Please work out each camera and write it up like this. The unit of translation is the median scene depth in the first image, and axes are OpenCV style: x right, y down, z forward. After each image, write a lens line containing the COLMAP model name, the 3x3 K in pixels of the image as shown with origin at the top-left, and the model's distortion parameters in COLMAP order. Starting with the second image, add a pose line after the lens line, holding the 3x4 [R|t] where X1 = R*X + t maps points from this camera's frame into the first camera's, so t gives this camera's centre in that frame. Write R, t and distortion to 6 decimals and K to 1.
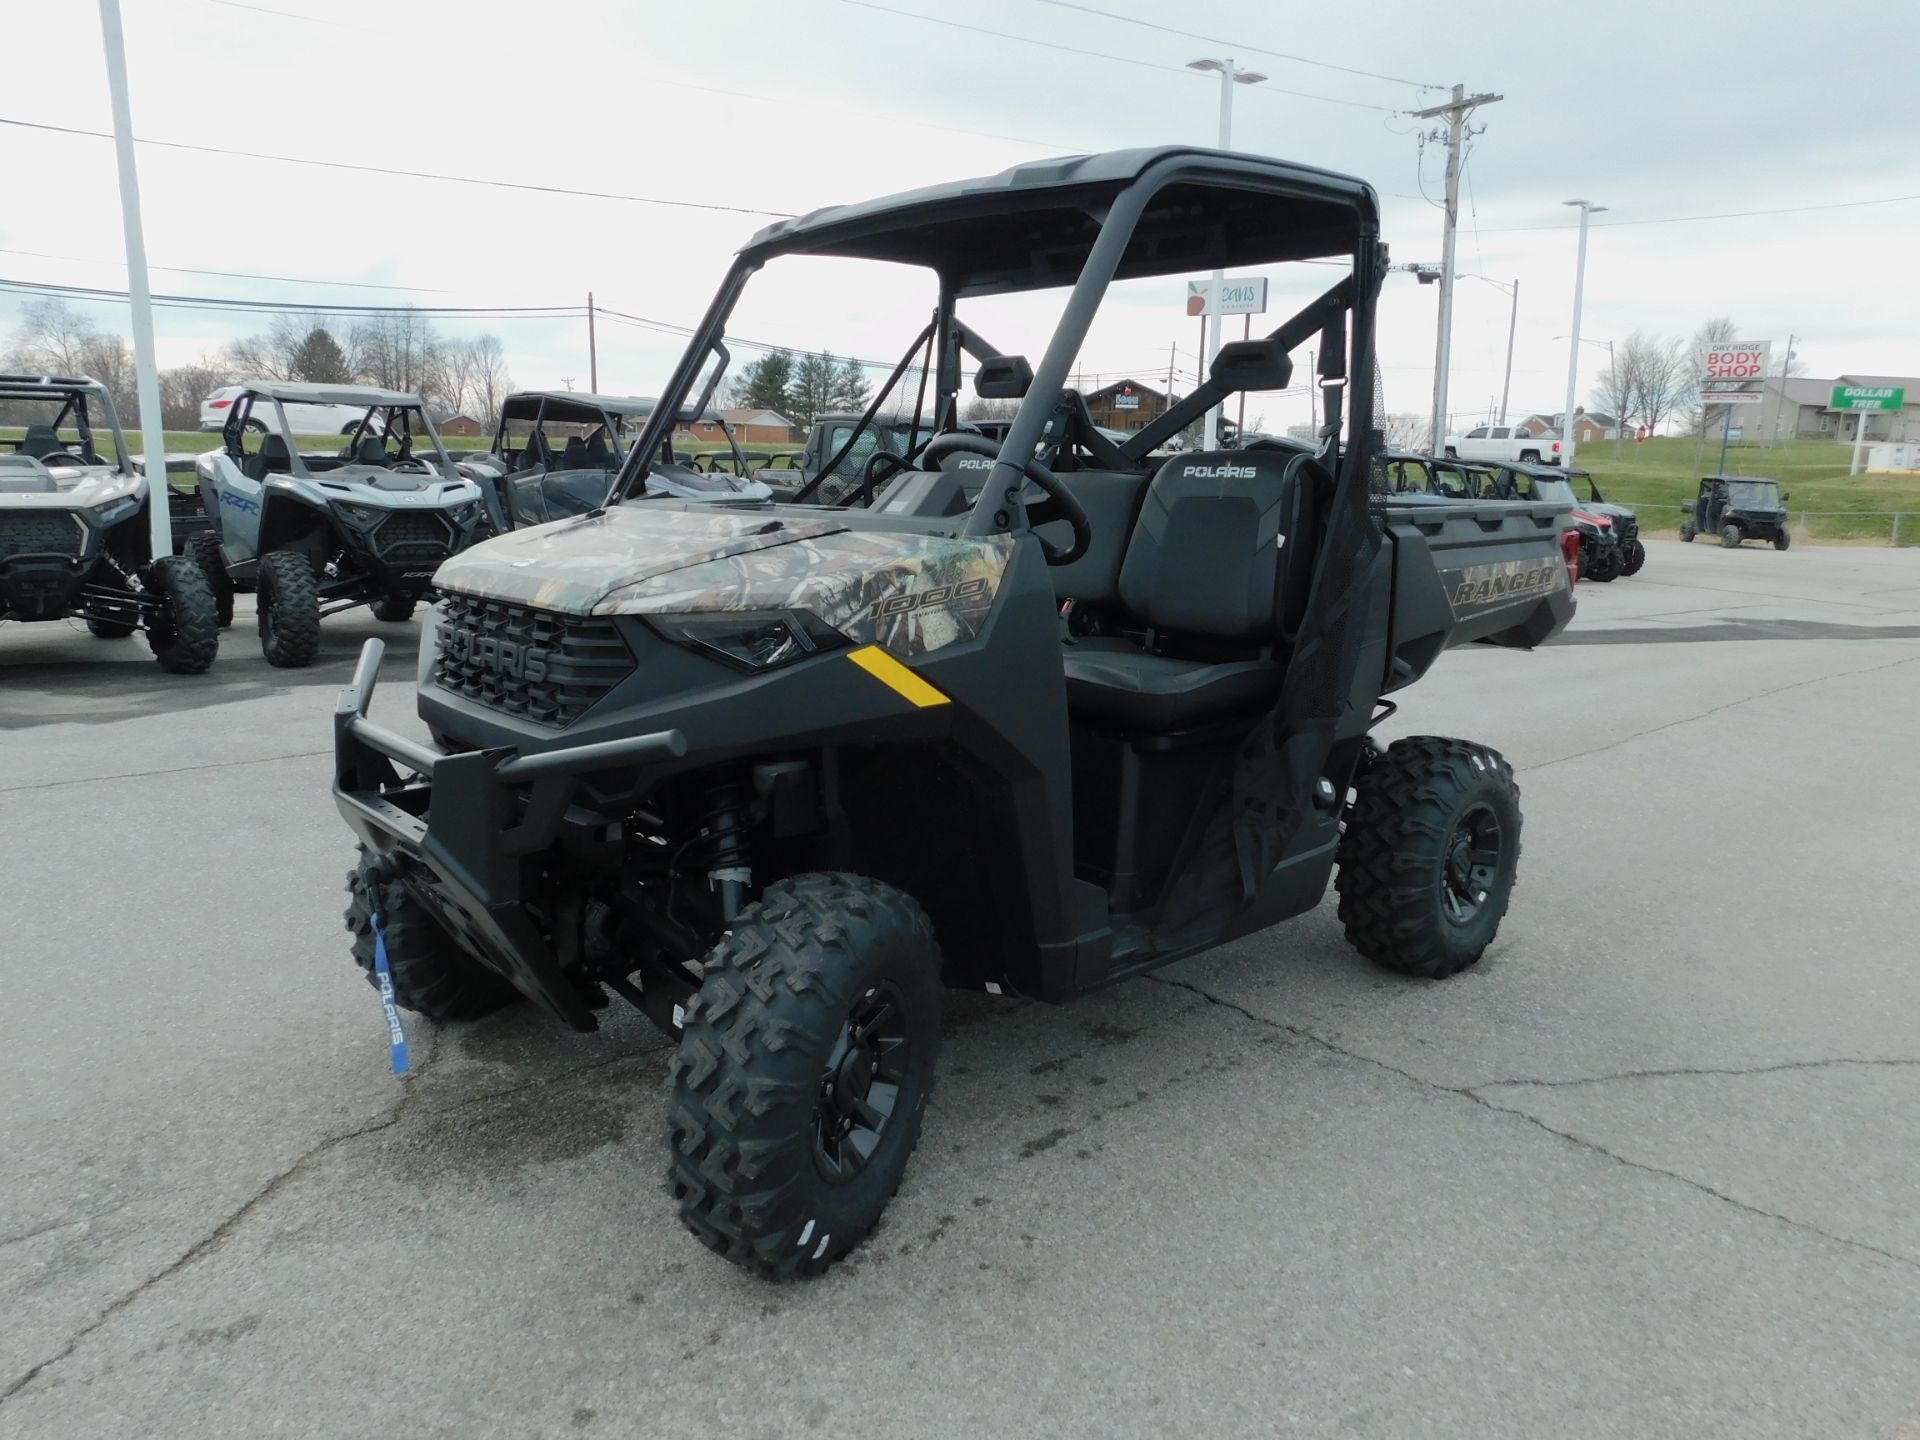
lens RADIAL K [[1325.5, 0, 965.1], [0, 1325.5, 699.7], [0, 0, 1]] dist [-0.042654, 0.021127]
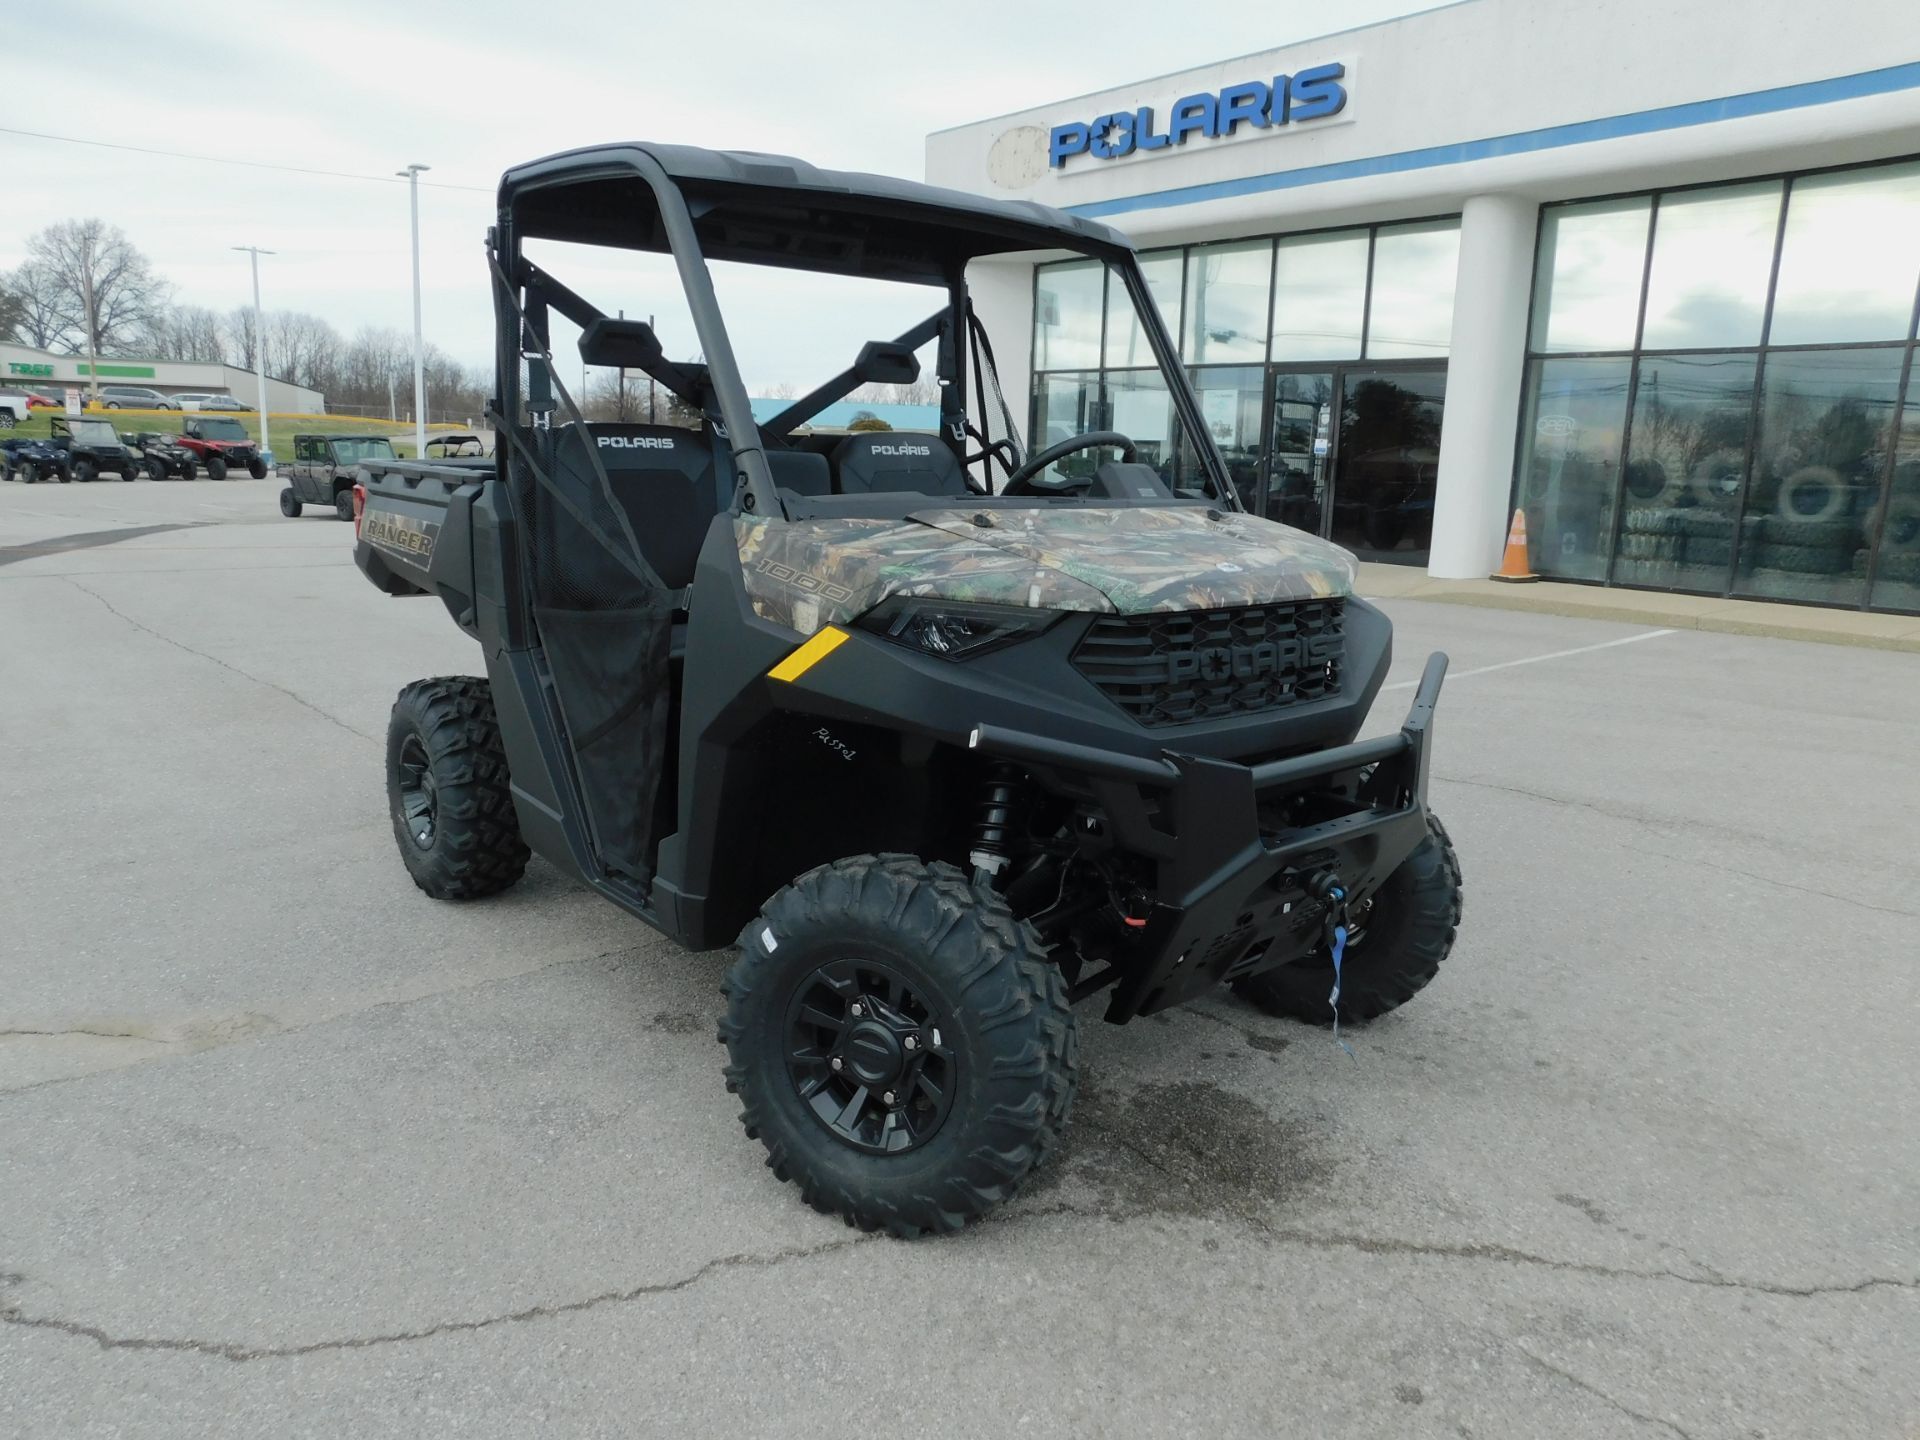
lens RADIAL K [[1325.5, 0, 956.3], [0, 1325.5, 712.7], [0, 0, 1]] dist [-0.042654, 0.021127]
pose [[0.037504, -0.227323, 0.973097, -1.179582], [0.152810, 0.963634, 0.219223, -0.221268], [-0.987544, 0.140477, 0.070878, 1.007075]]
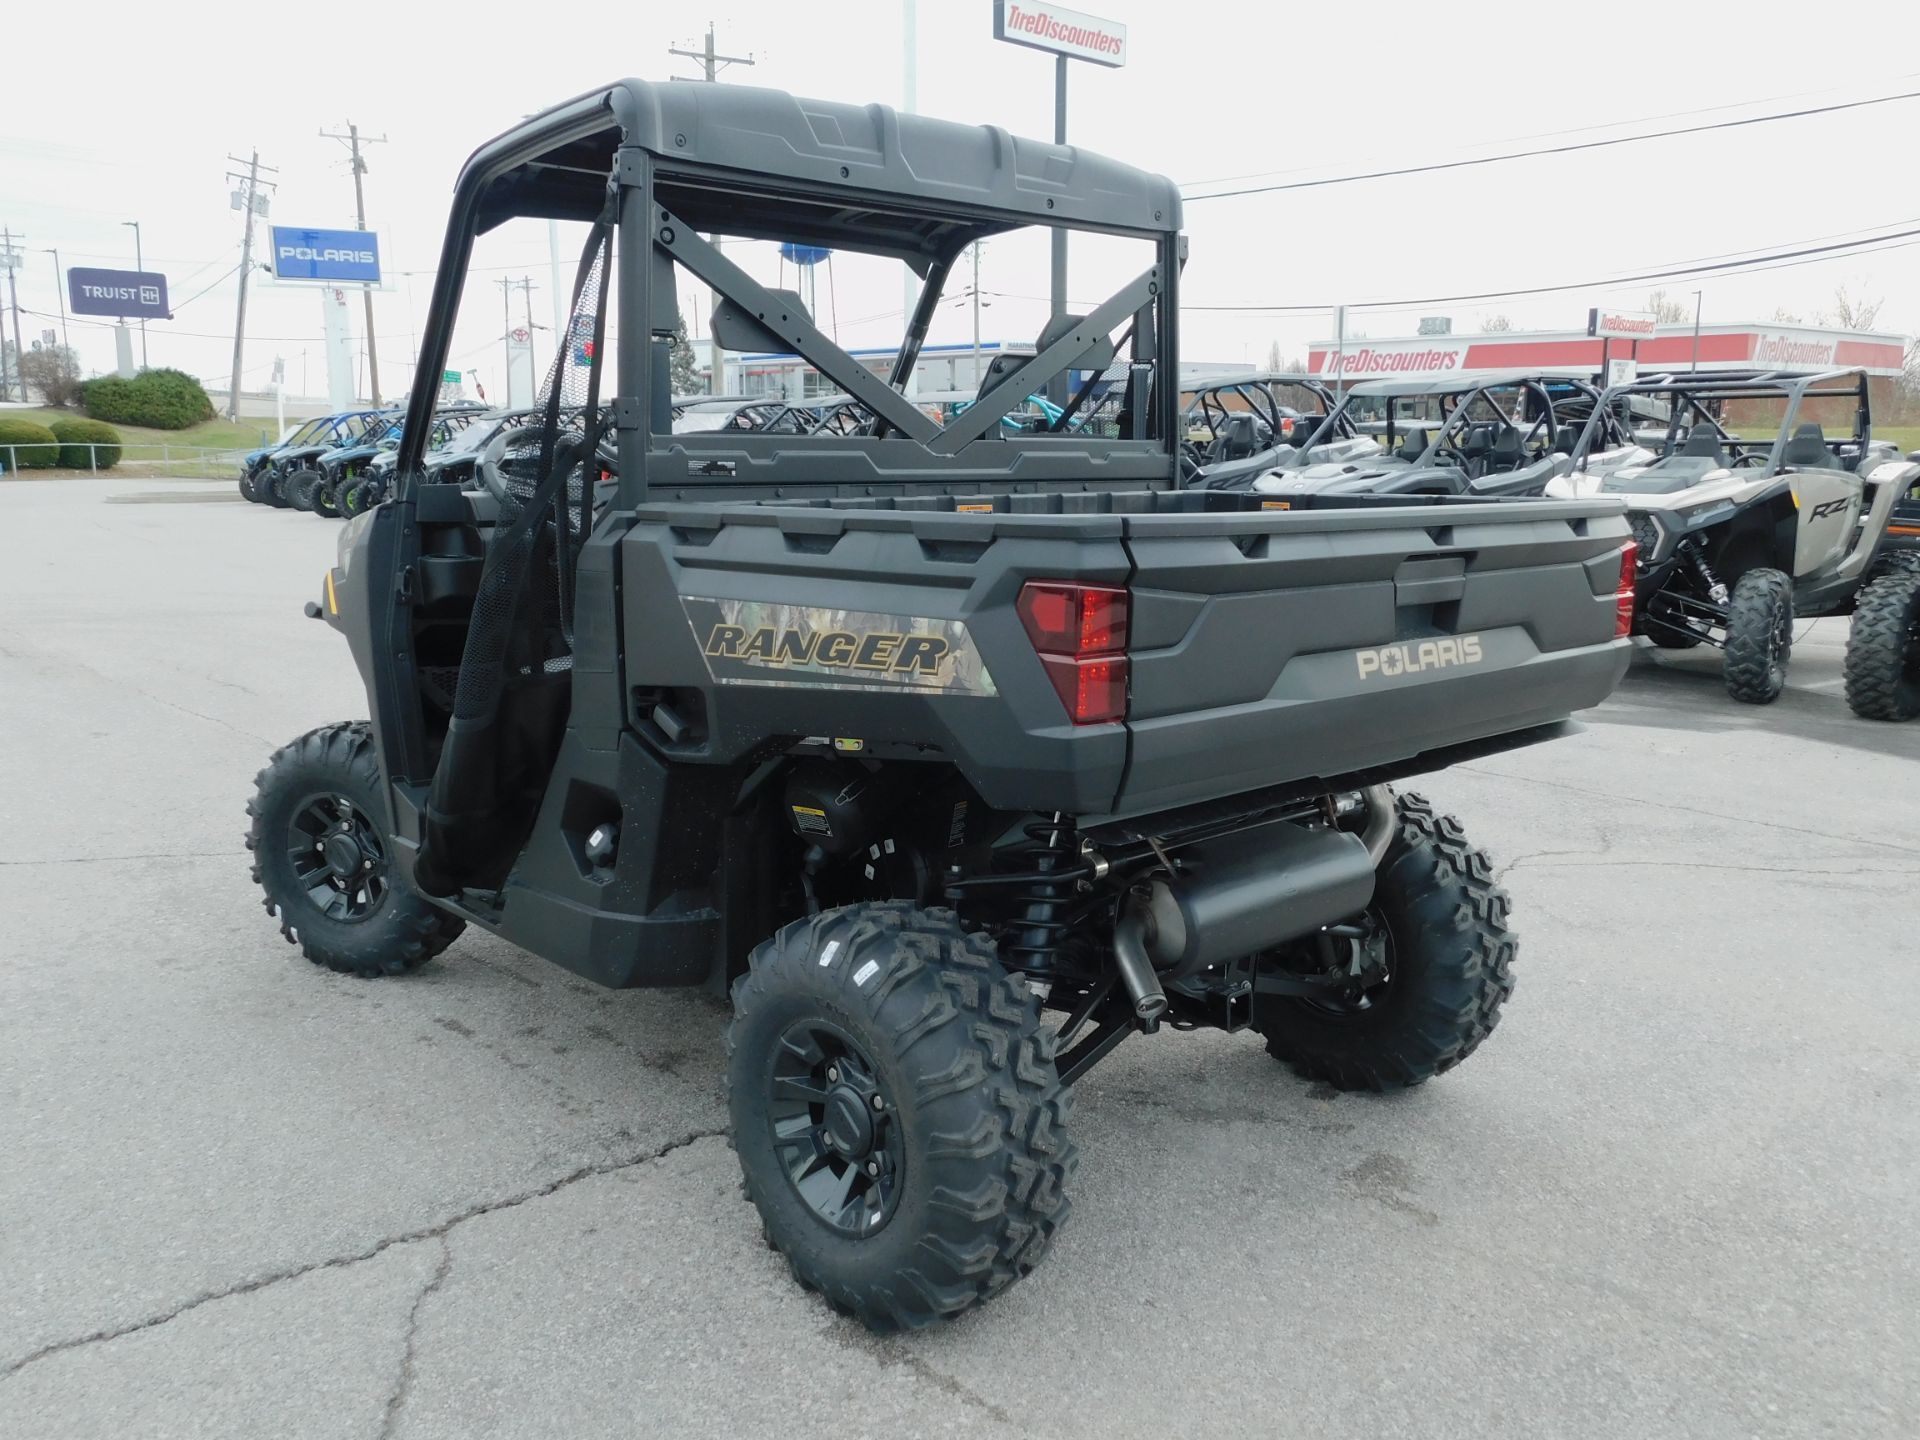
lens RADIAL K [[1570.4, 0, 961.7], [0, 1570.4, 720.9], [0, 0, 1]] dist [0.013330, 0.004589]
pose [[-0.002987, 0.151483, -0.988455, 1.268186], [-0.175711, 0.973001, 0.149646, -0.197702], [0.984437, 0.174130, 0.023711, 1.232598]]
